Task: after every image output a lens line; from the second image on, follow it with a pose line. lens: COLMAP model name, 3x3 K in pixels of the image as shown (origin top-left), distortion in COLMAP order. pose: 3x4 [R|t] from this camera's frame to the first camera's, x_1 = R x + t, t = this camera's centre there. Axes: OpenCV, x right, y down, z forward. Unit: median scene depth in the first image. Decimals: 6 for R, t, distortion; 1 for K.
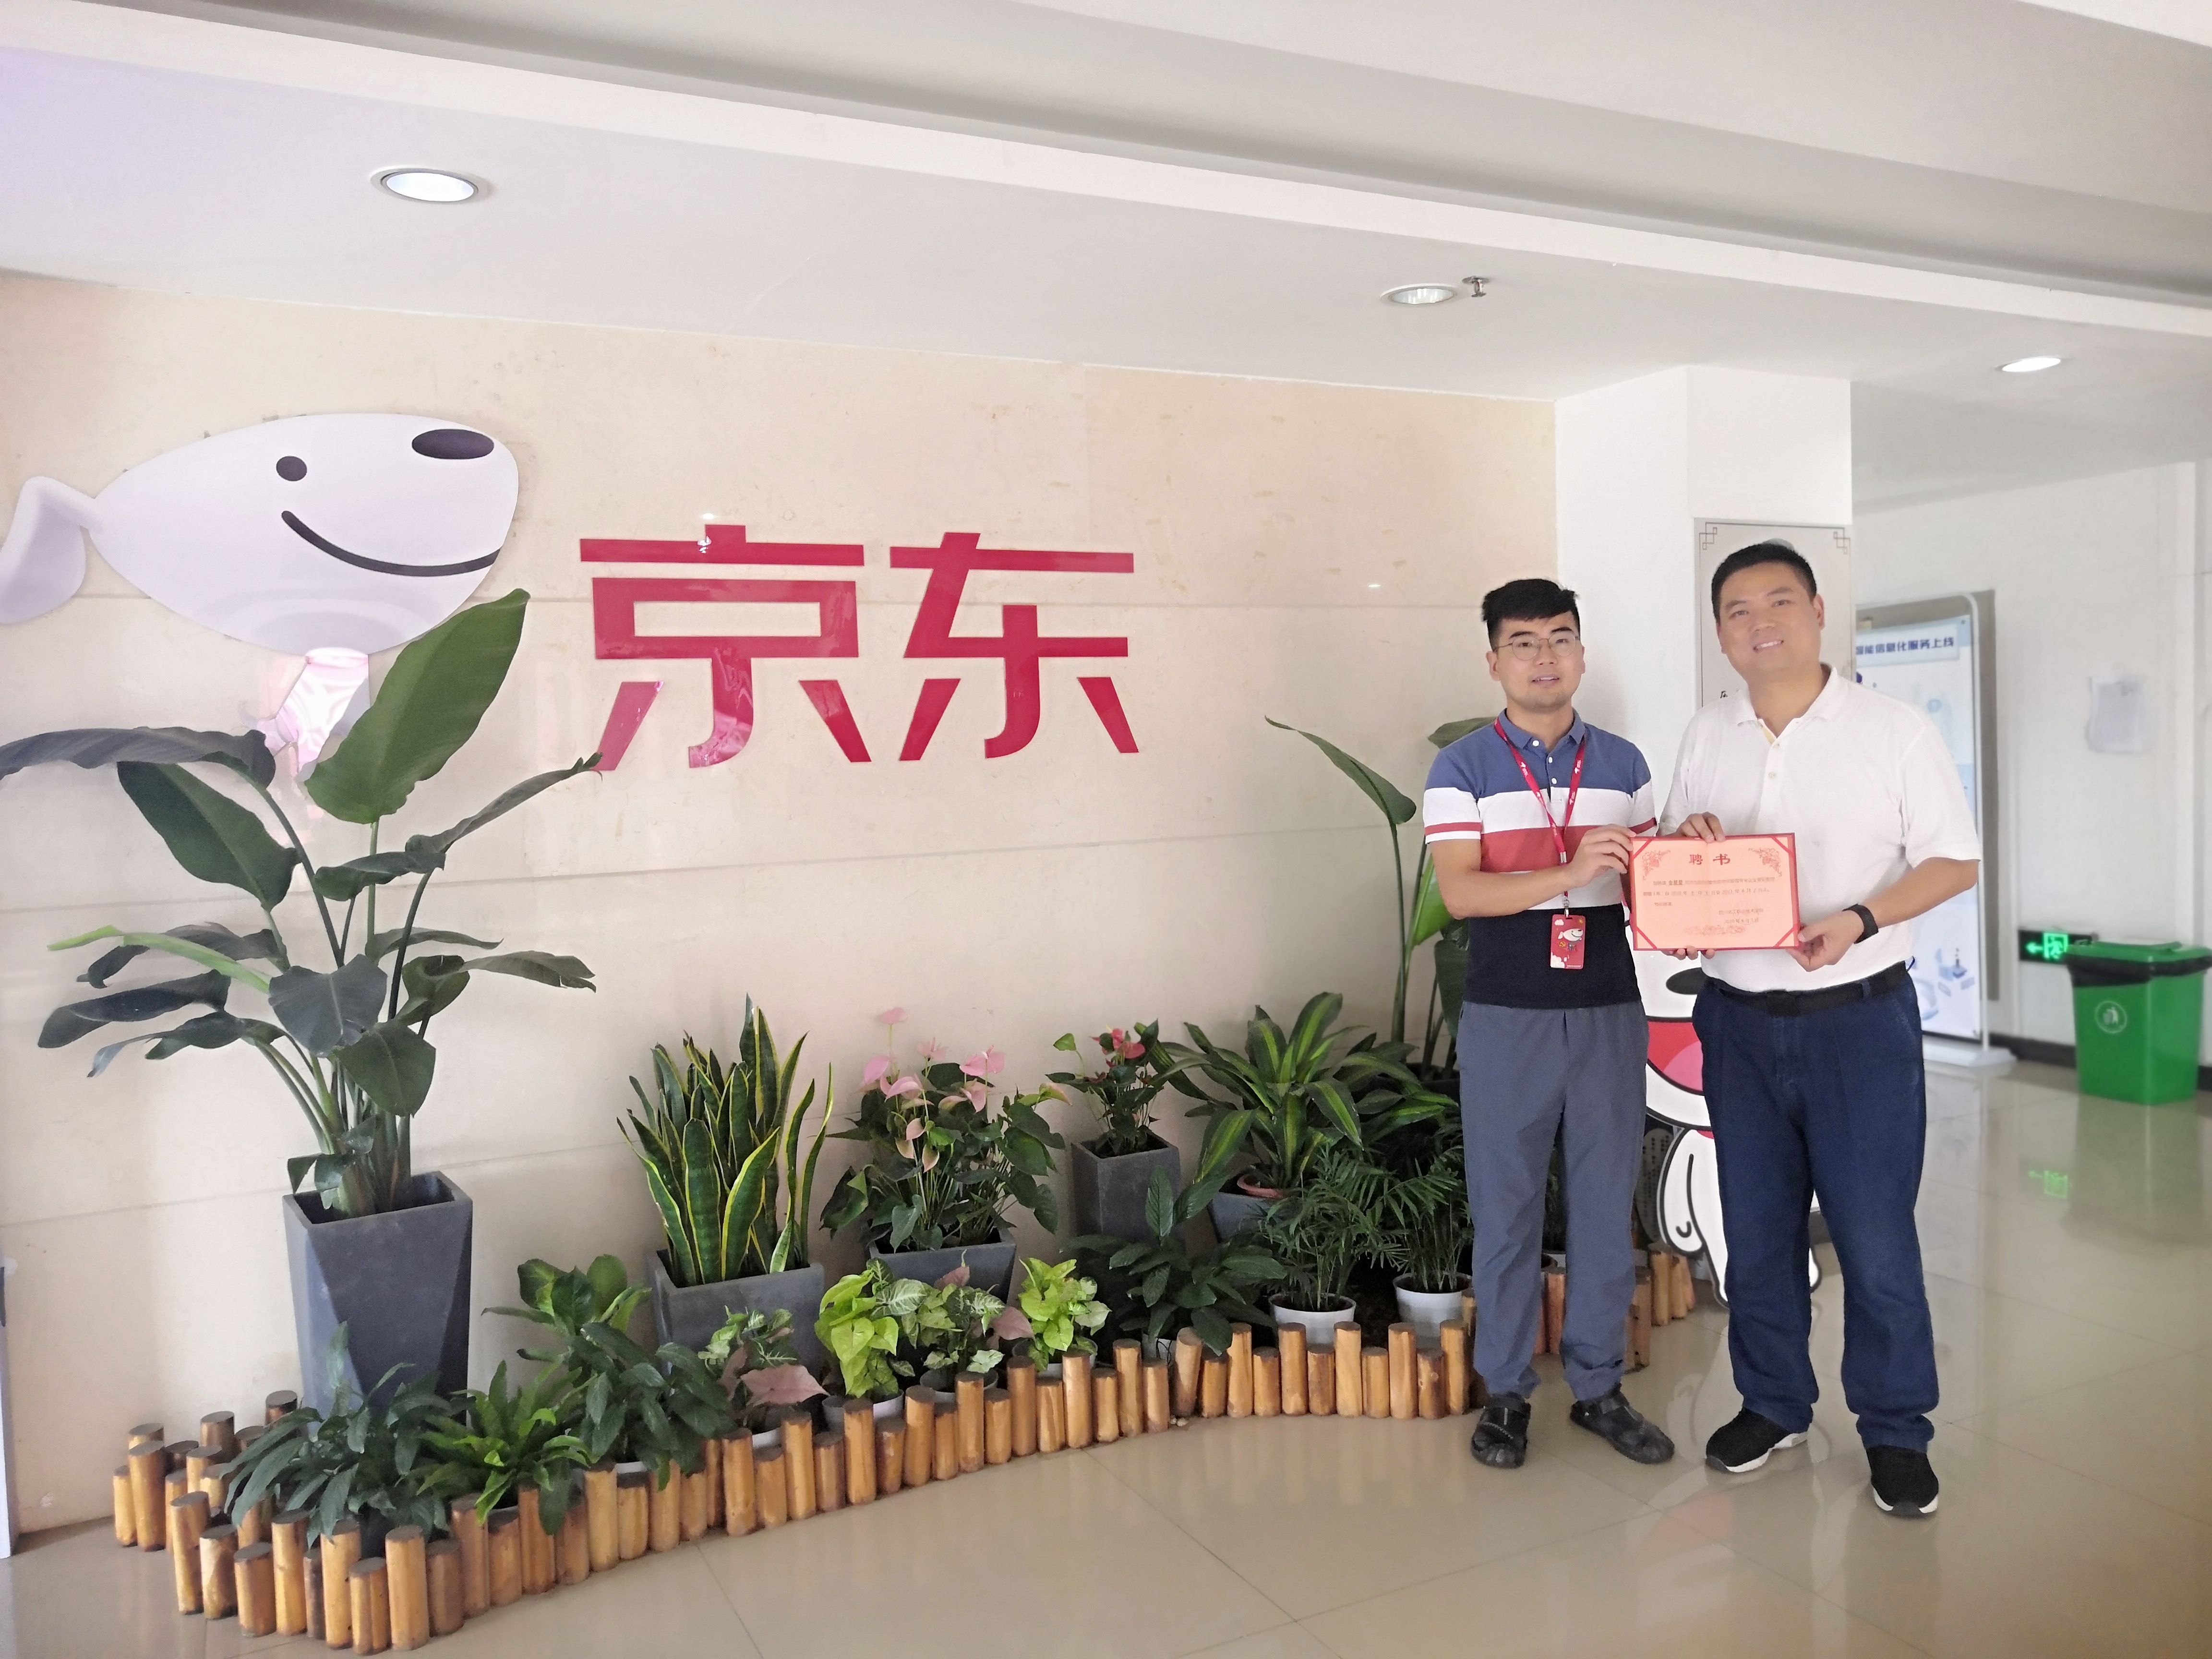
lens RADIAL K [[1723.7, 0, 1106.0], [0, 1723.7, 829.5], [0, 0, 1]] dist [-0.000333, -0.004572]
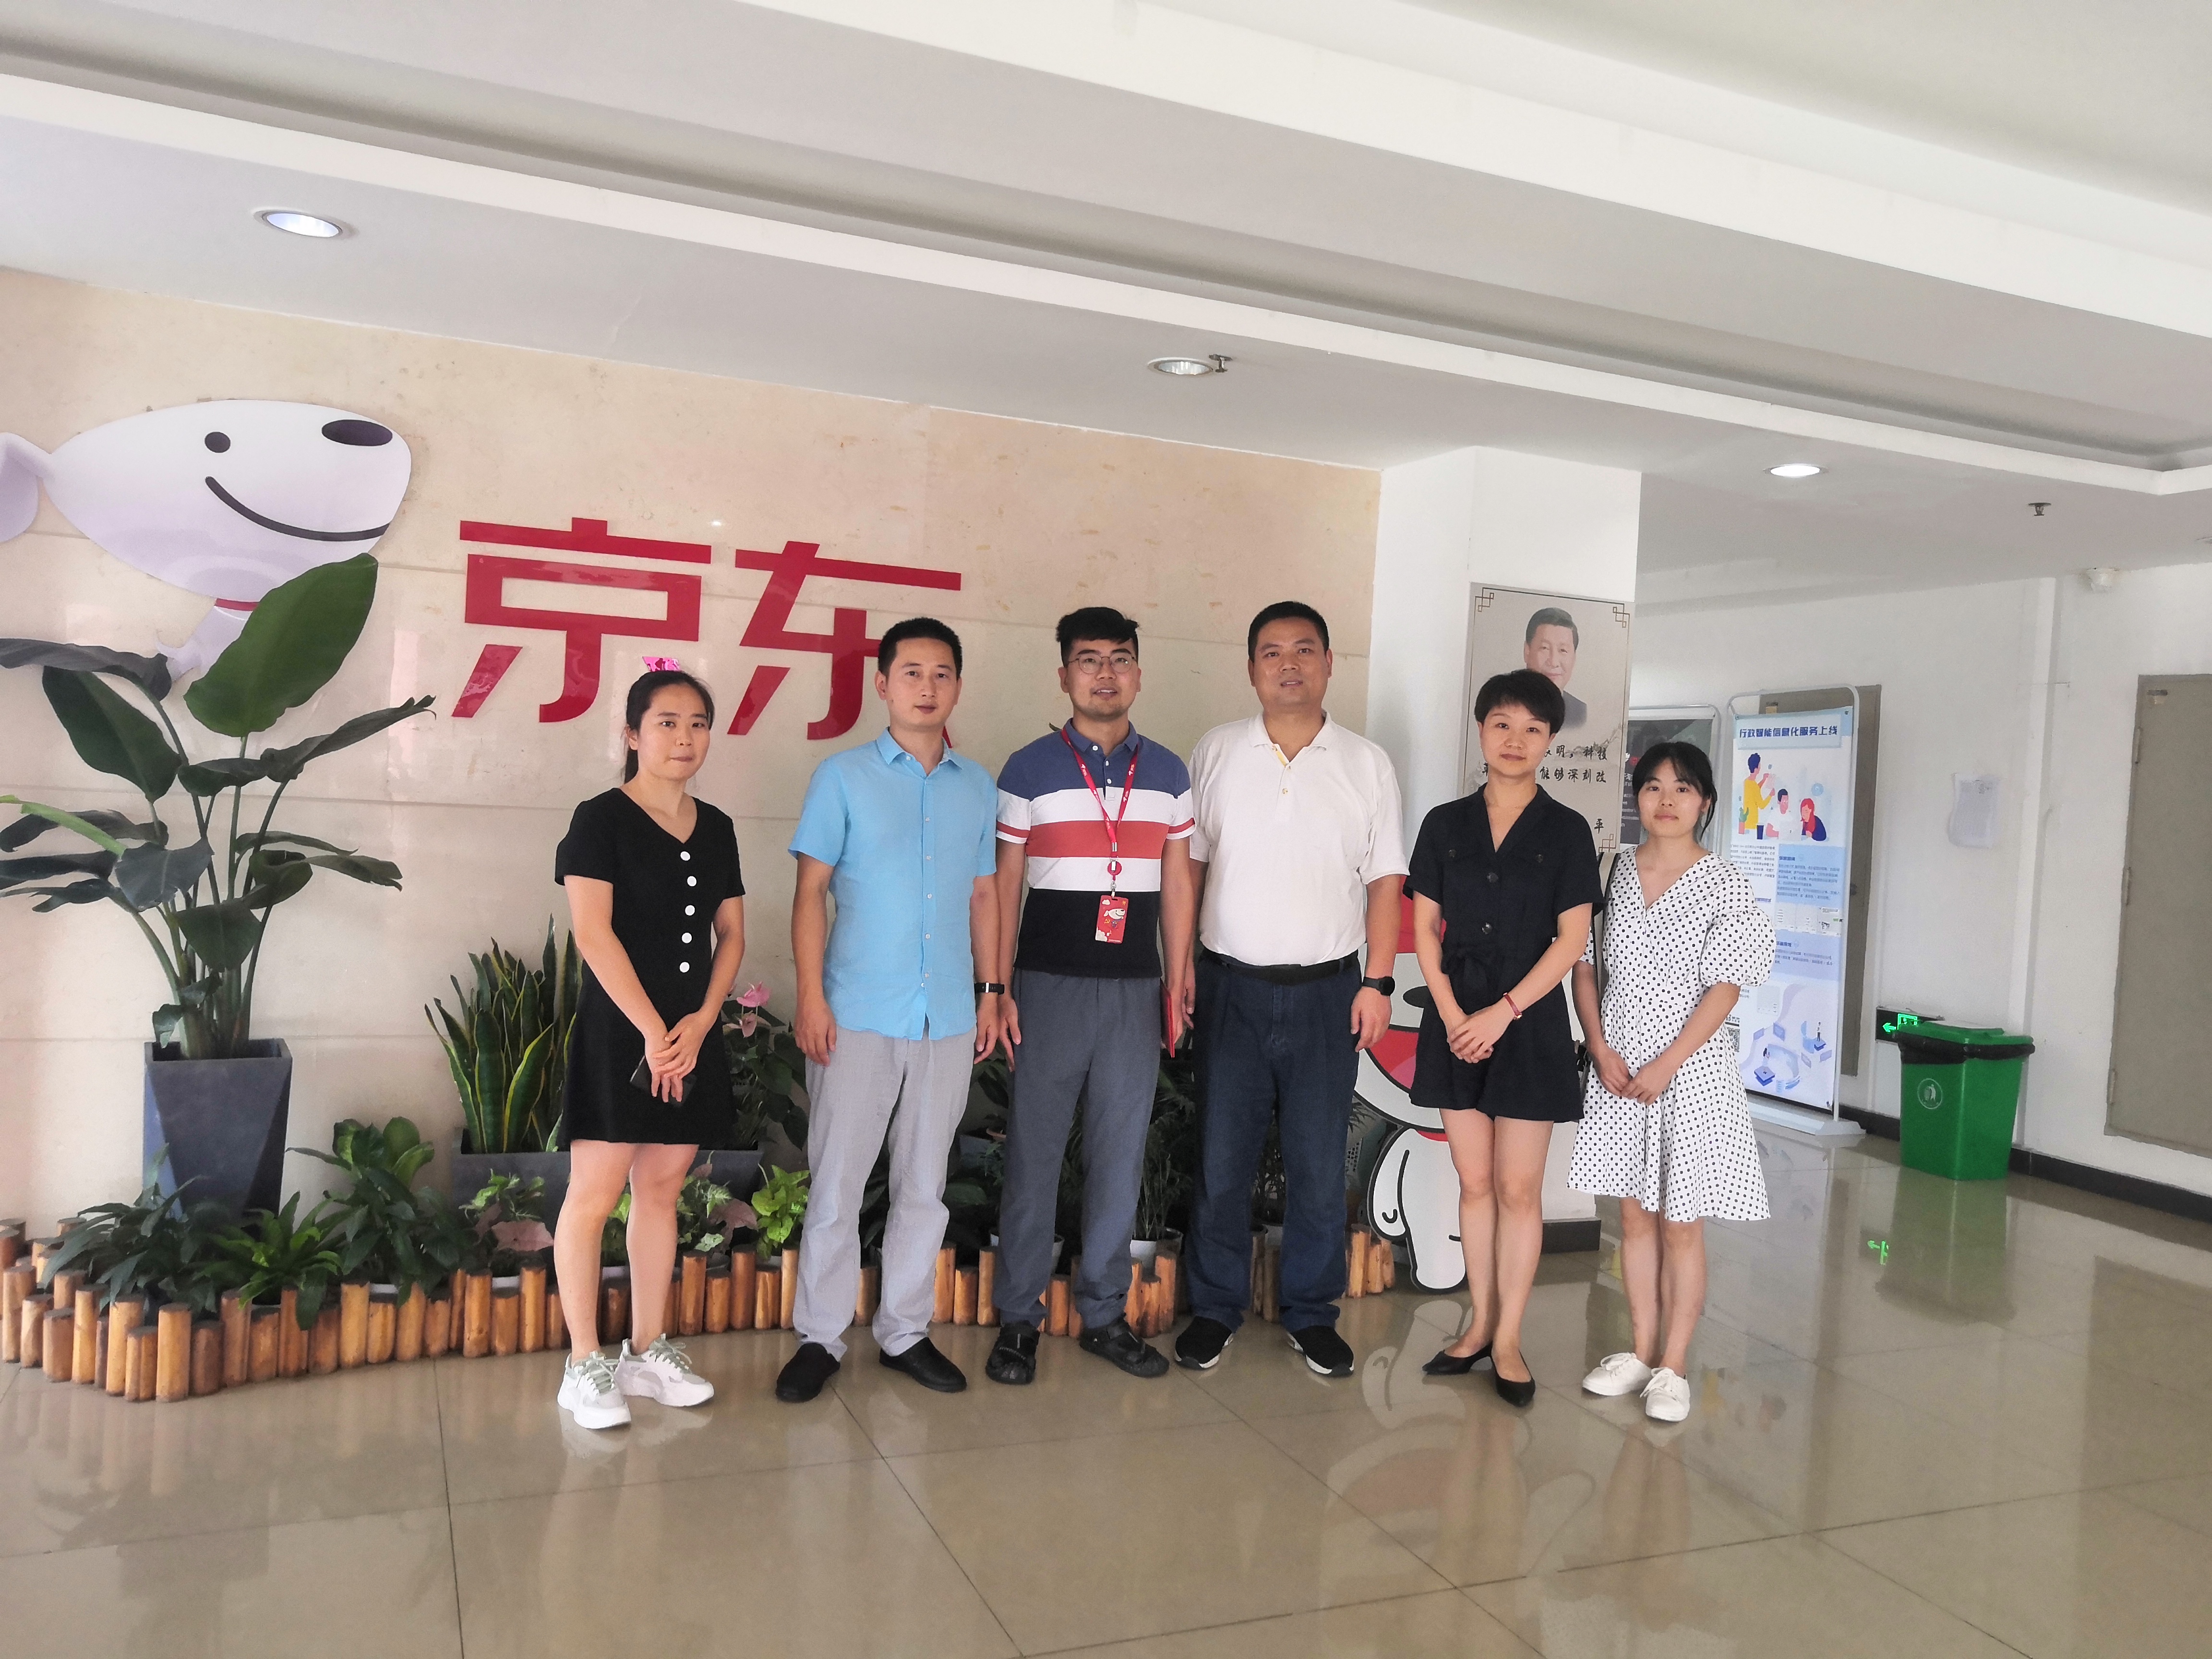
lens RADIAL K [[1726.5, 0, 1106.0], [0, 1726.5, 829.5], [0, 0, 1]] dist [-0.004675, 0.011967]
pose [[0.993815, 0.089414, -0.065861, 0.245089], [-0.091034, 0.995605, -0.022005, 0.030084], [0.063604, 0.027865, 0.997586, -0.156442]]
